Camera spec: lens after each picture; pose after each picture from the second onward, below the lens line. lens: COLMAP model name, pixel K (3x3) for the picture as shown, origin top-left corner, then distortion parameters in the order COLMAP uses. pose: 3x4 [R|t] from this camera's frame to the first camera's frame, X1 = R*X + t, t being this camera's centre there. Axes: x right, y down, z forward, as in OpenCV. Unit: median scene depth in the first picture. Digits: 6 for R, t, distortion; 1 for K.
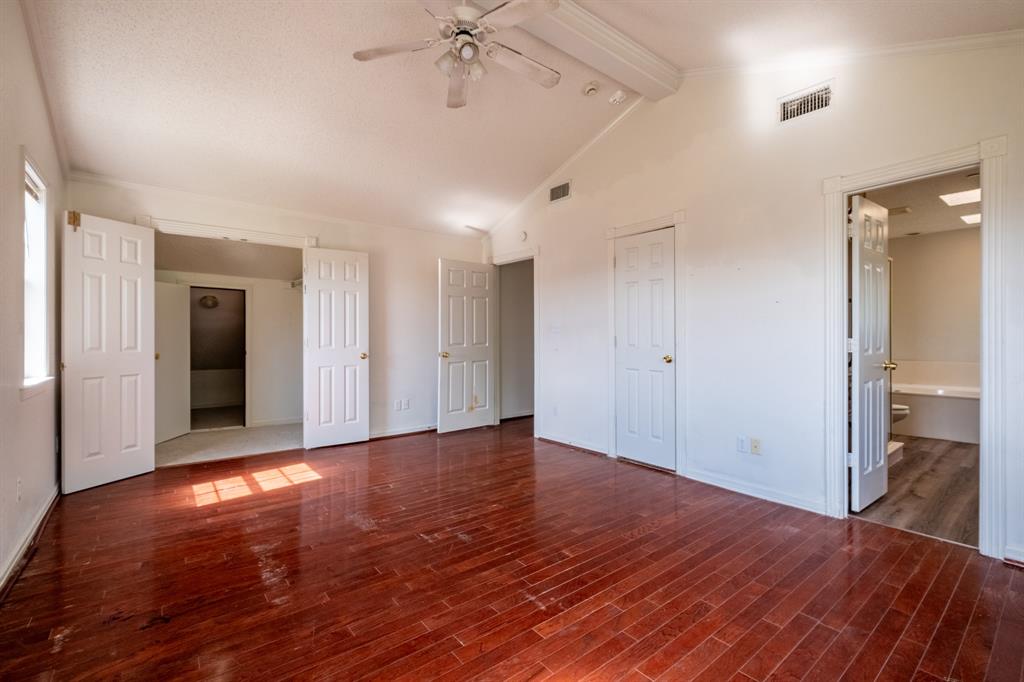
lens RADIAL K [[459.3, 0, 509.8], [0, 459.3, 336.4], [0, 0, 1]] dist [0.003166, -0.001564]
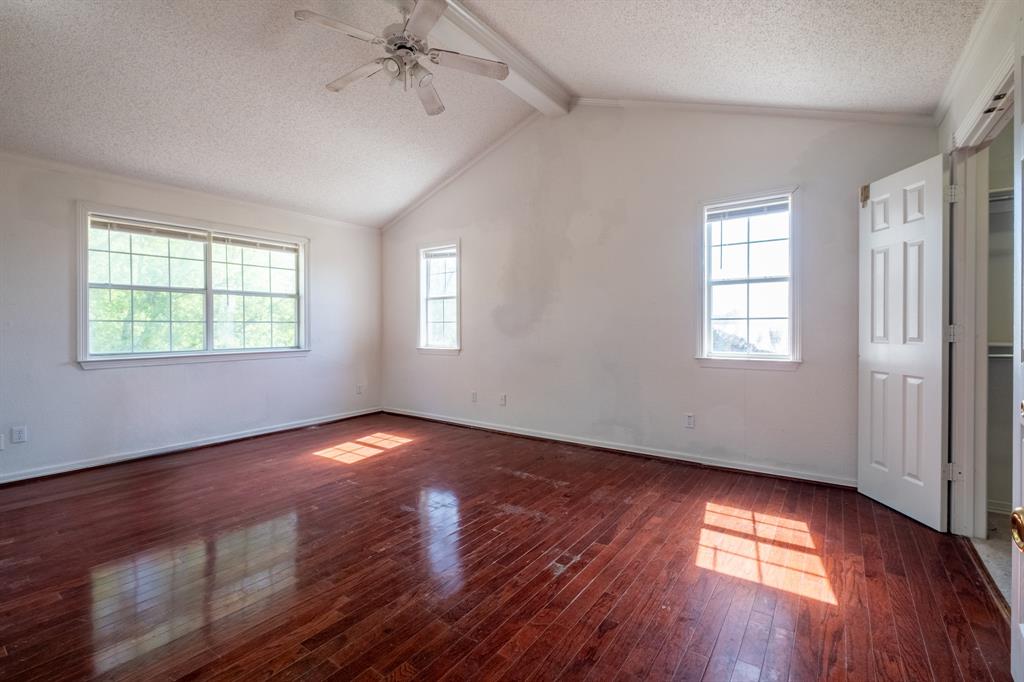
lens RADIAL K [[459.3, 0, 511.2], [0, 459.3, 337.4], [0, 0, 1]] dist [0.003166, -0.001564]
pose [[-0.962734, 0.008467, -0.270319, -0.035713], [0.002834, 0.999771, 0.021224, 0.007096], [0.270437, 0.019667, -0.962537, 1.763677]]
